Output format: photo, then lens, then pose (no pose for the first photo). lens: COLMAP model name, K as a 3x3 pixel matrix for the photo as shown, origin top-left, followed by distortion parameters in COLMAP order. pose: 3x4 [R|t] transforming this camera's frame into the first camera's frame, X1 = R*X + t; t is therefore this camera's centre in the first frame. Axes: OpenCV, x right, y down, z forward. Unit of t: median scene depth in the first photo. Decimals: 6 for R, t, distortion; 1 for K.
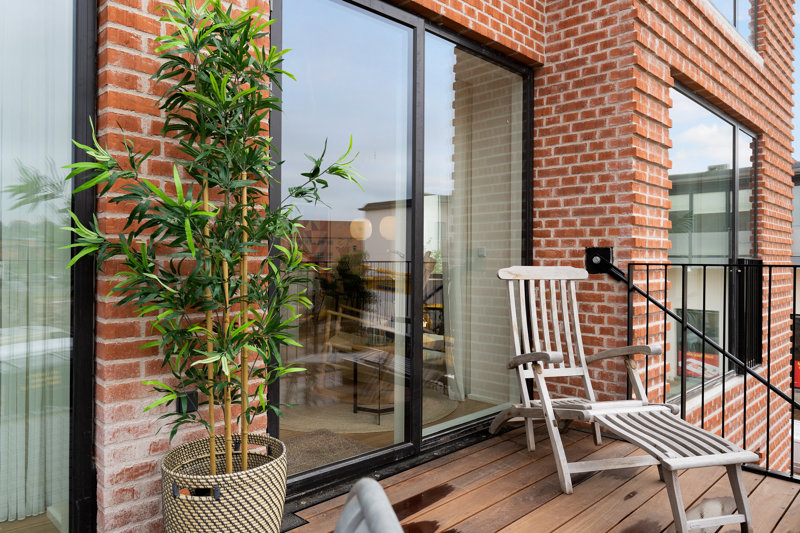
lens RADIAL K [[552.5, 0, 400.0], [0, 552.5, 266.5], [0, 0, 1]] dist [0.004185, 0.001616]
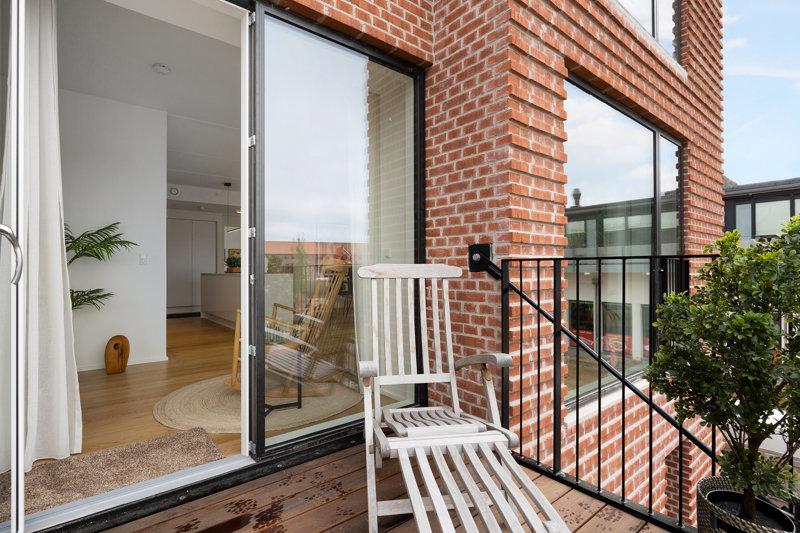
lens RADIAL K [[388.7, 0, 399.3], [0, 388.7, 272.1], [0, 0, 1]] dist [-0.001871, 0.000068]
pose [[0.994036, -0.009361, -0.108648, 0.284443], [0.008775, 0.999944, -0.005874, 0.015711], [0.108697, 0.004885, 0.994063, 0.310285]]
